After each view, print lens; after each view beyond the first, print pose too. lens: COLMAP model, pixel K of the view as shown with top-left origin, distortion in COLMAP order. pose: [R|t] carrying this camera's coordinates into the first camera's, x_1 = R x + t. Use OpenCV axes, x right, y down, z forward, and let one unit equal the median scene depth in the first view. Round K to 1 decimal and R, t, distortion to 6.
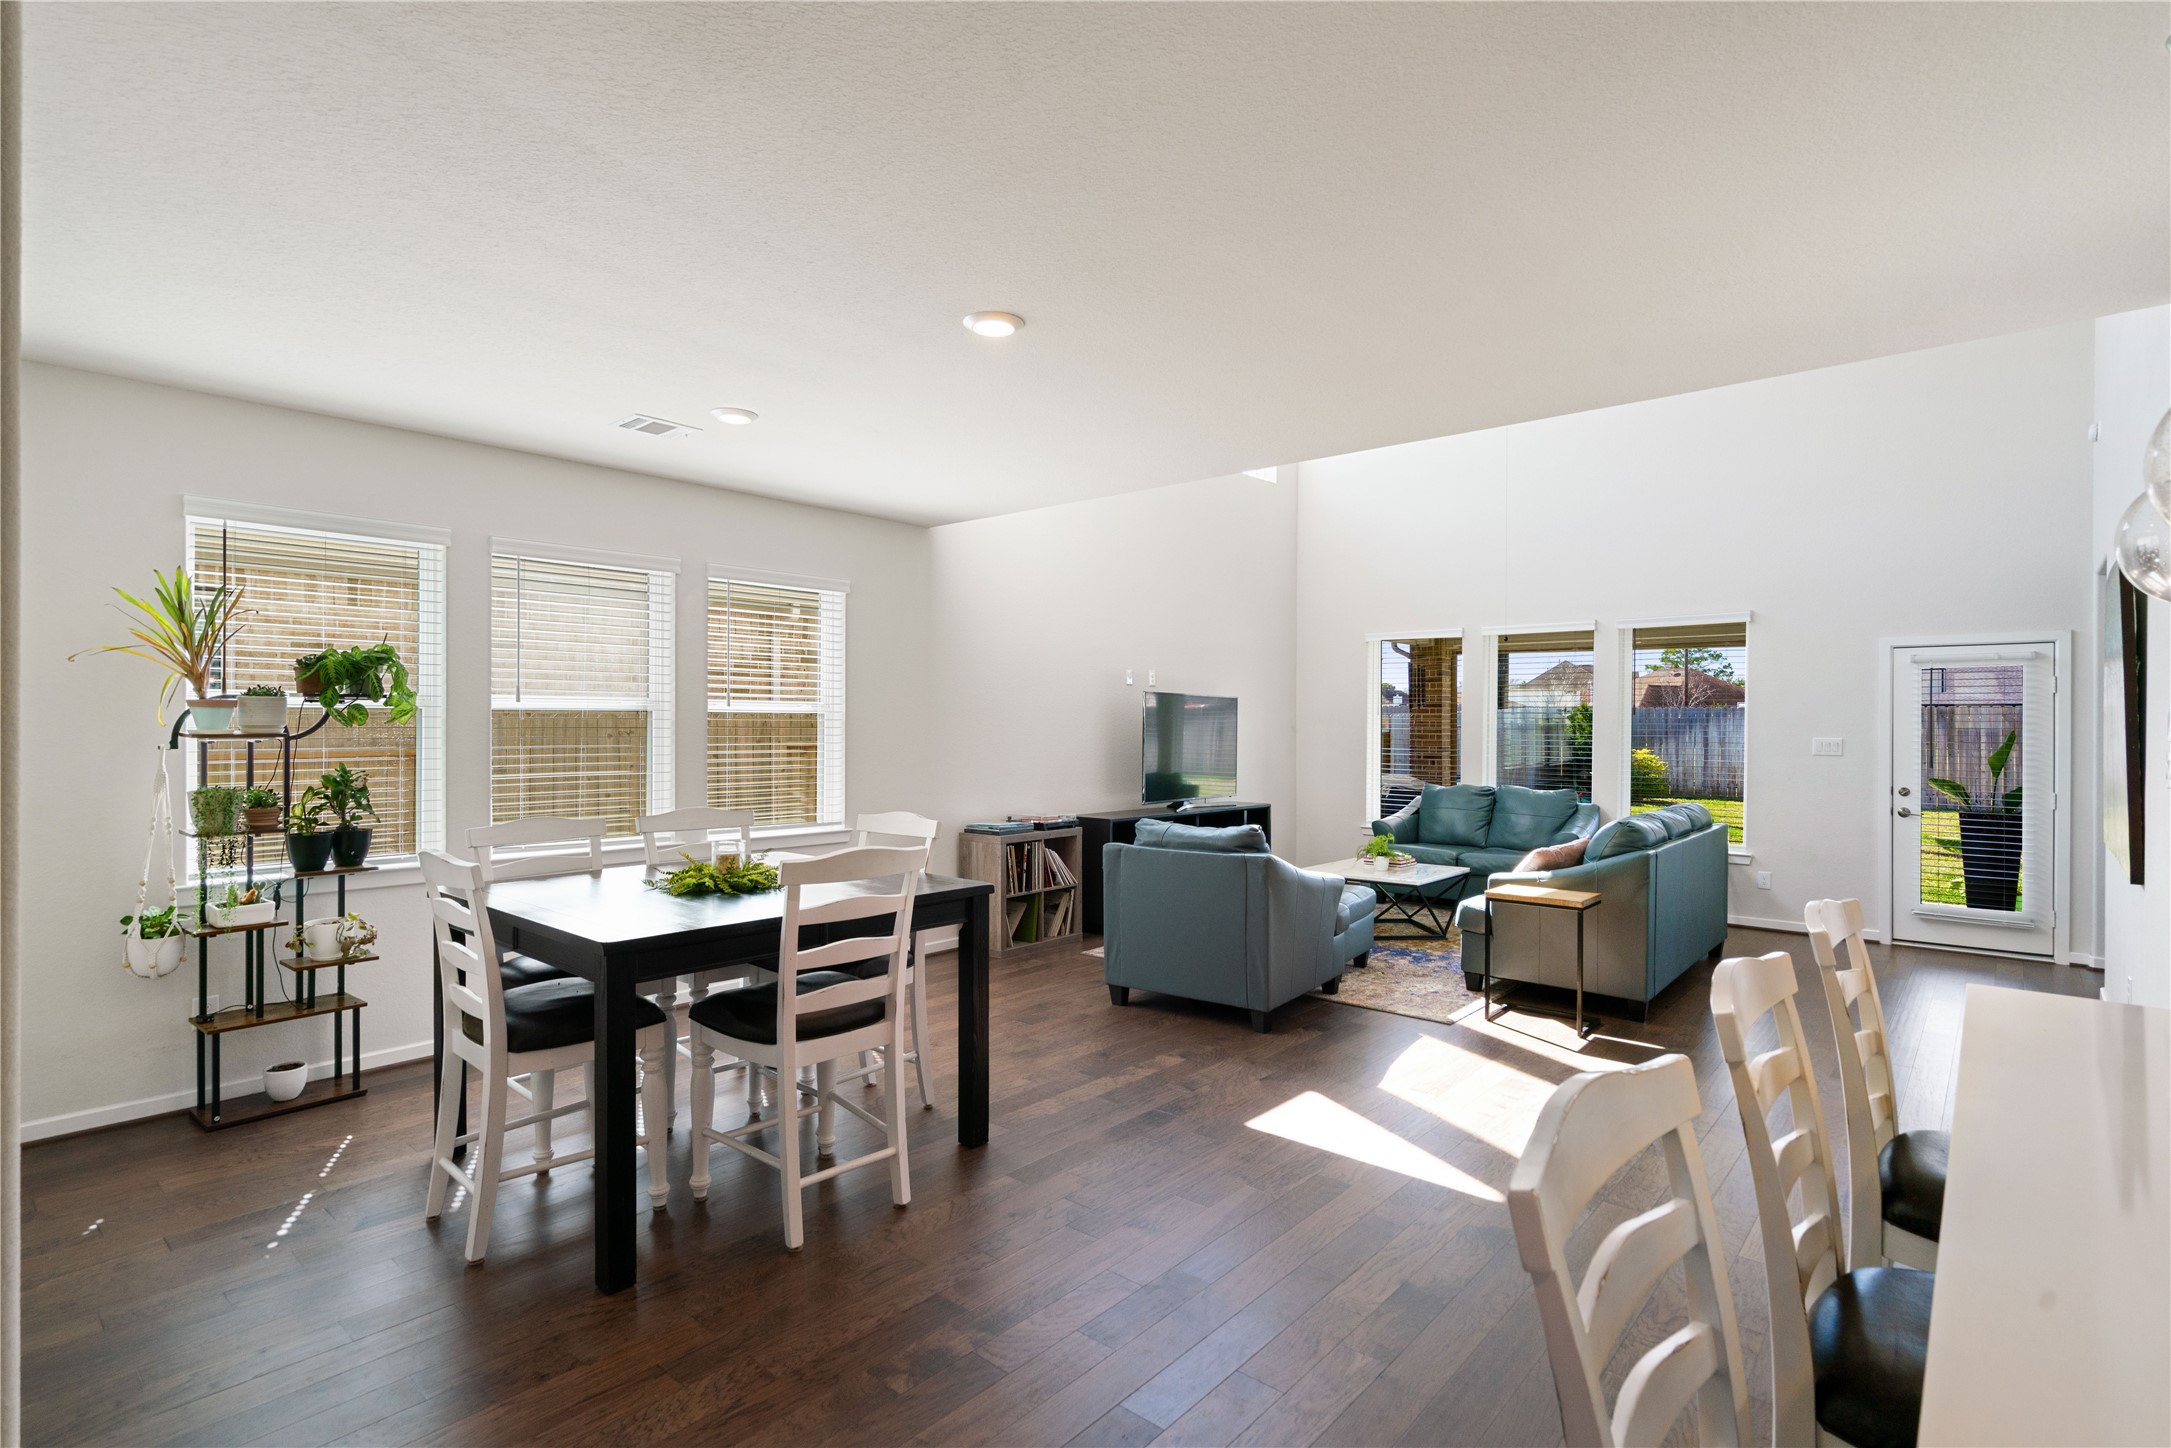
lens RADIAL K [[1068.4, 0, 1071.7], [0, 1068.4, 730.7], [0, 0, 1]] dist [-0.000963, 0.002834]
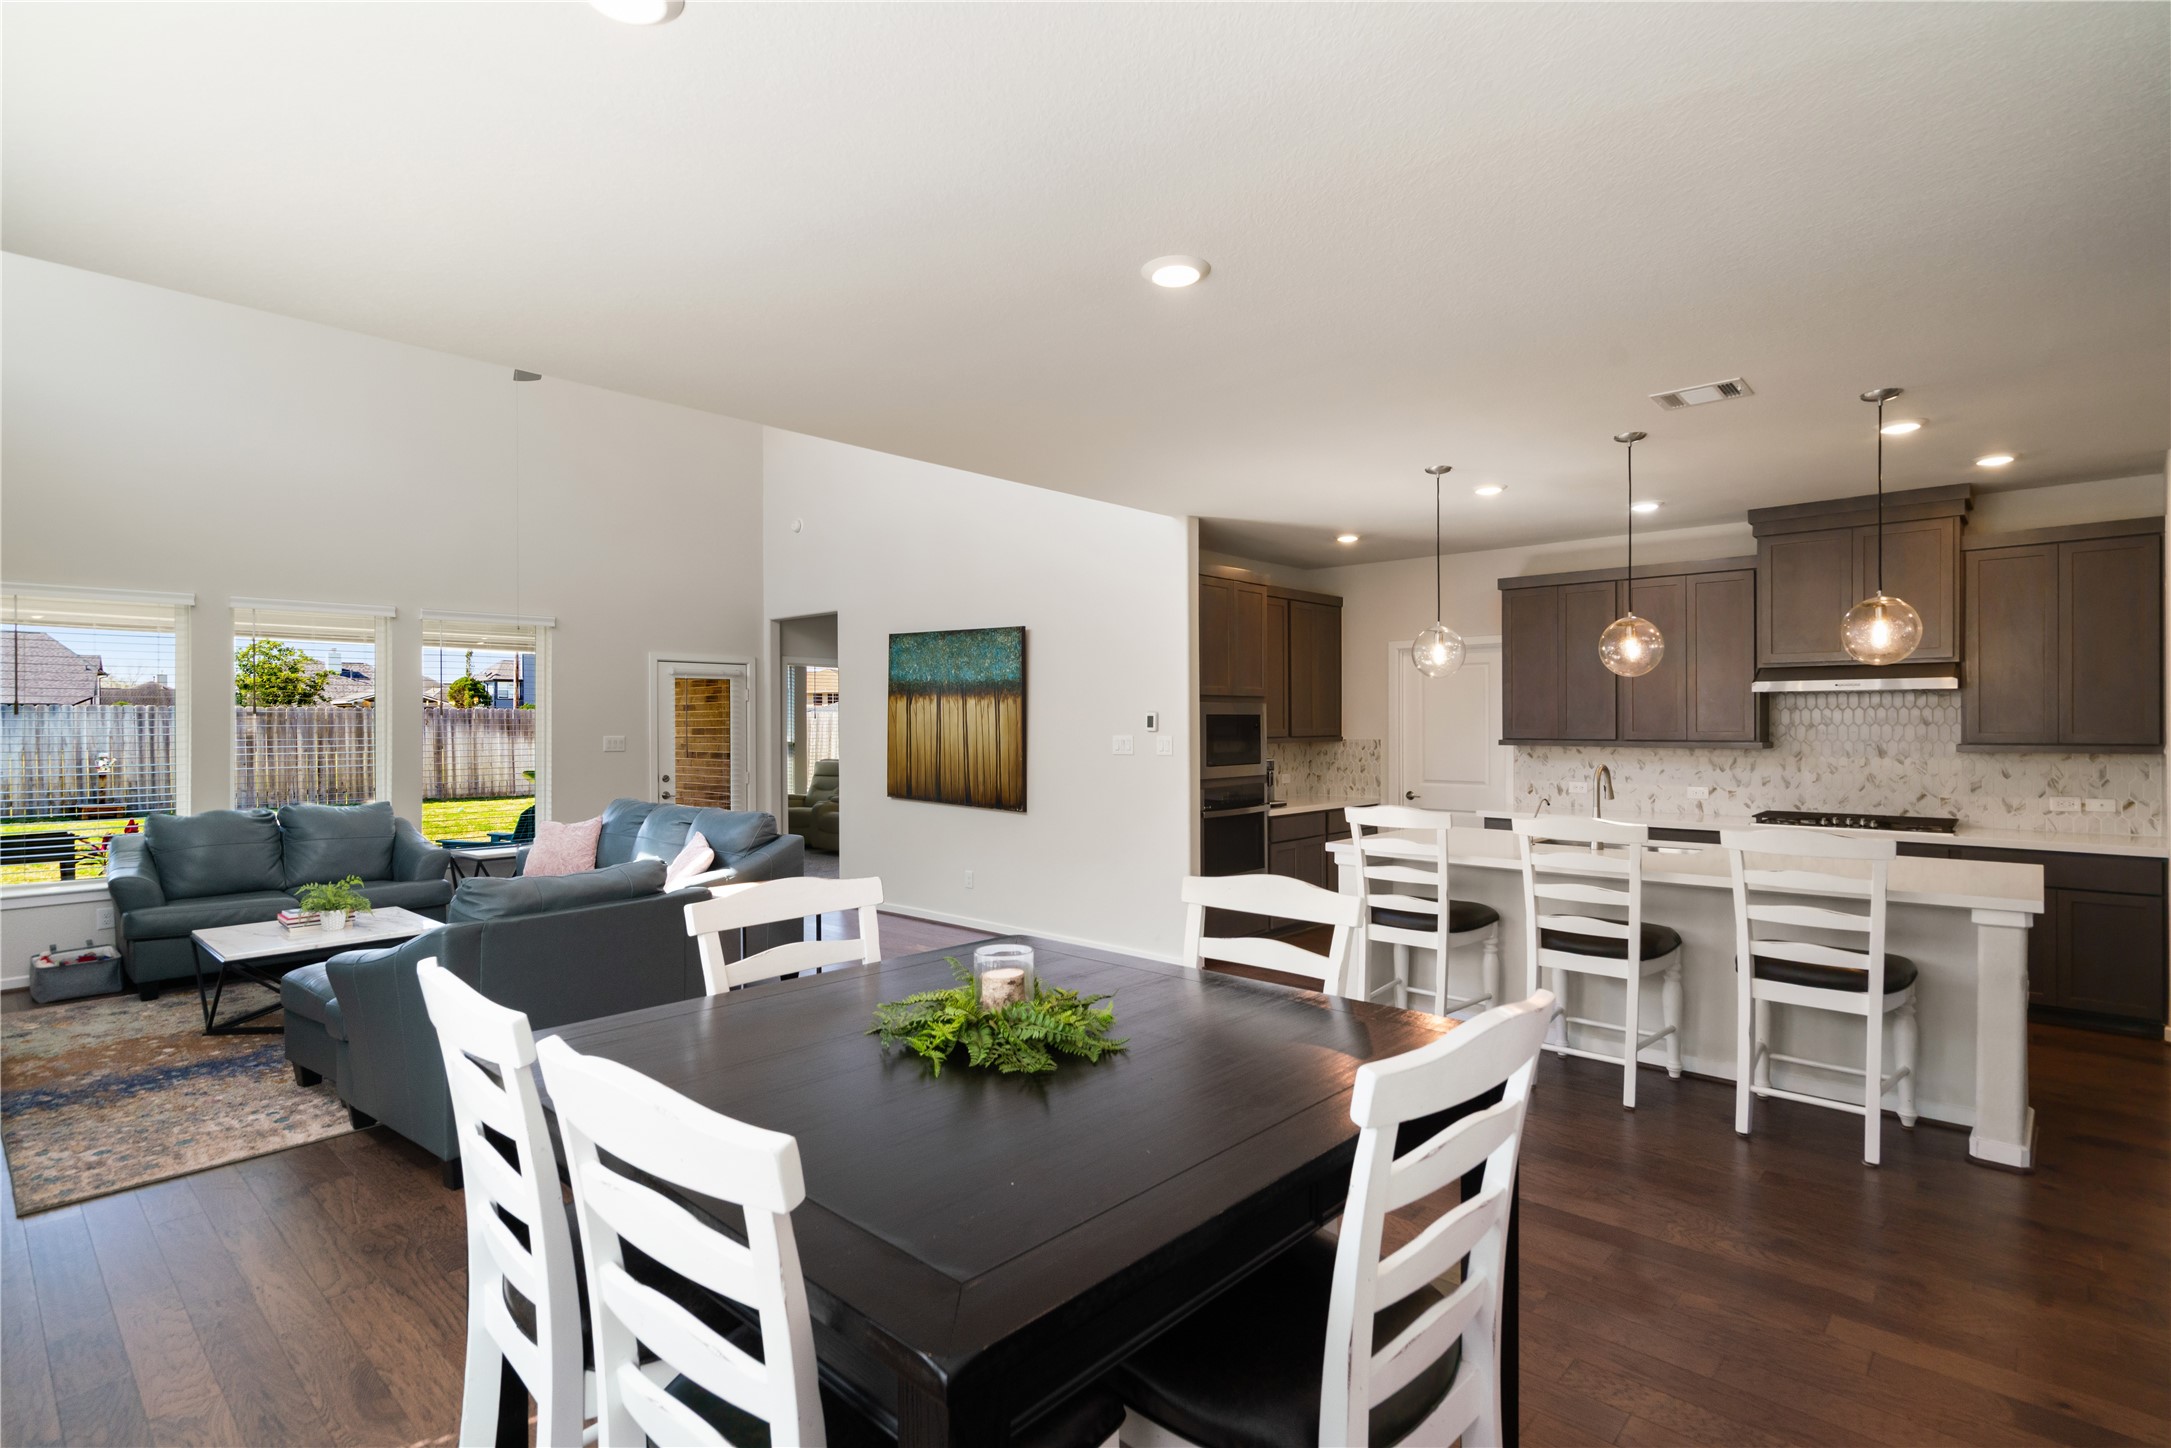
lens RADIAL K [[1068.4, 0, 1081.7], [0, 1068.4, 723.3], [0, 0, 1]] dist [-0.000963, 0.002834]
pose [[0.034544, -0.005240, 0.999389, -0.486489], [0.013098, 0.999903, 0.004790, -0.006967], [-0.999317, 0.012924, 0.034609, 0.545502]]
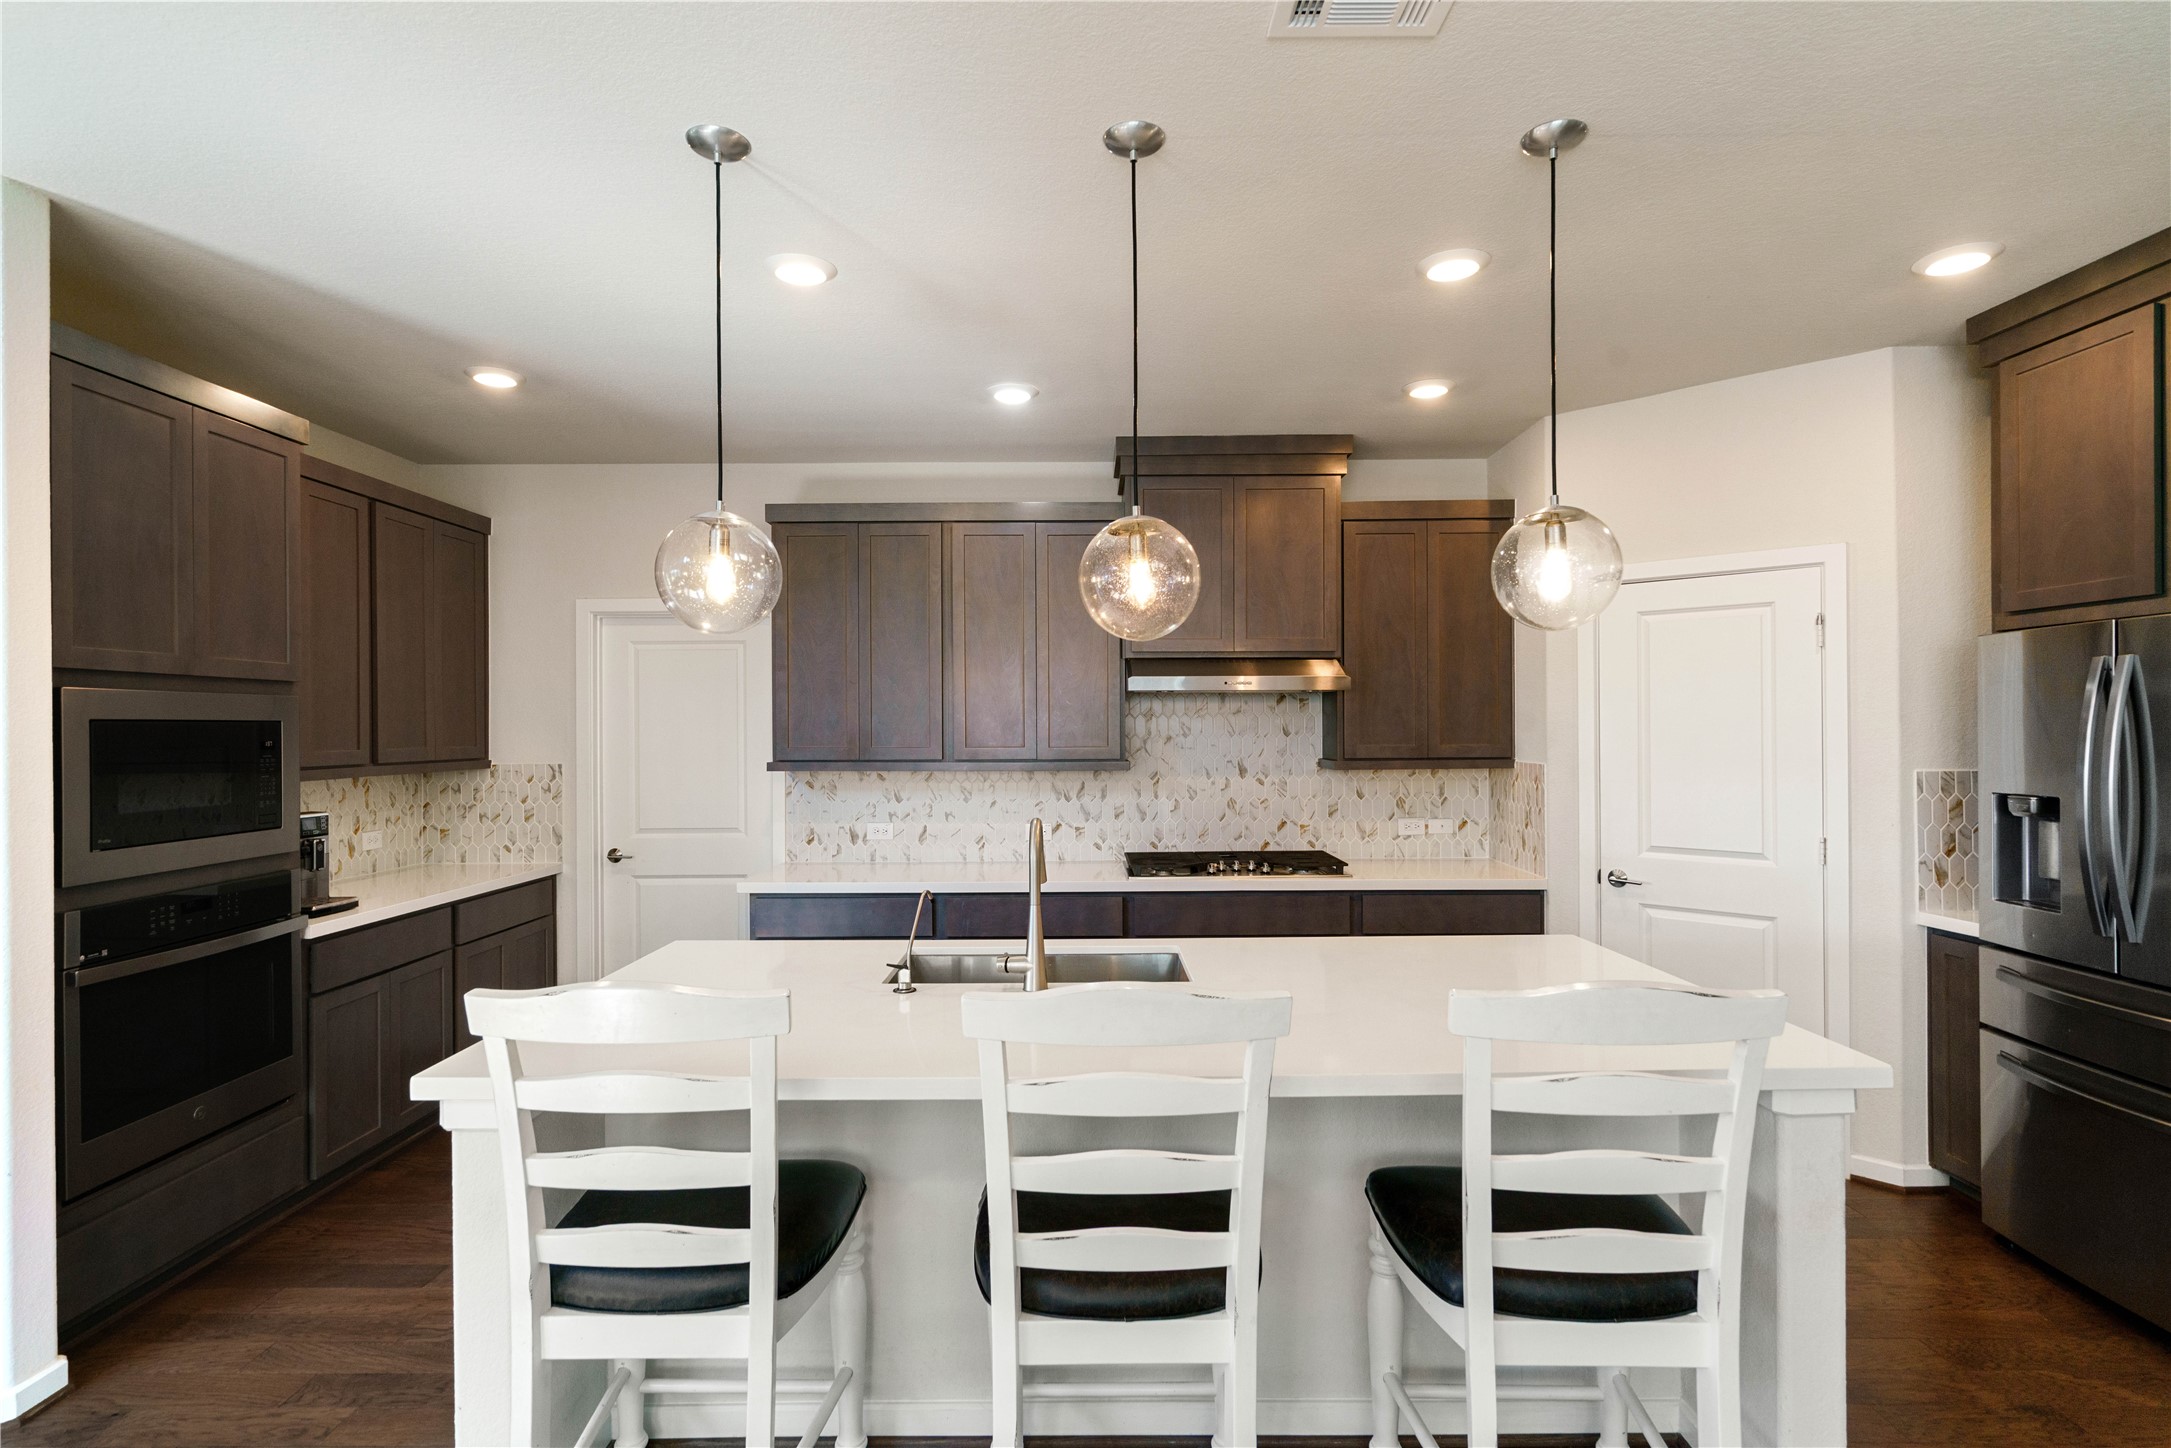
lens RADIAL K [[1068.4, 0, 1095.9], [0, 1068.4, 727.1], [0, 0, 1]] dist [-0.000963, 0.002834]
pose [[-0.651167, 0.001137, 0.758934, -0.006473], [0.010144, 0.999923, 0.007206, -0.004638], [-0.758867, 0.012391, -0.651128, 0.435230]]
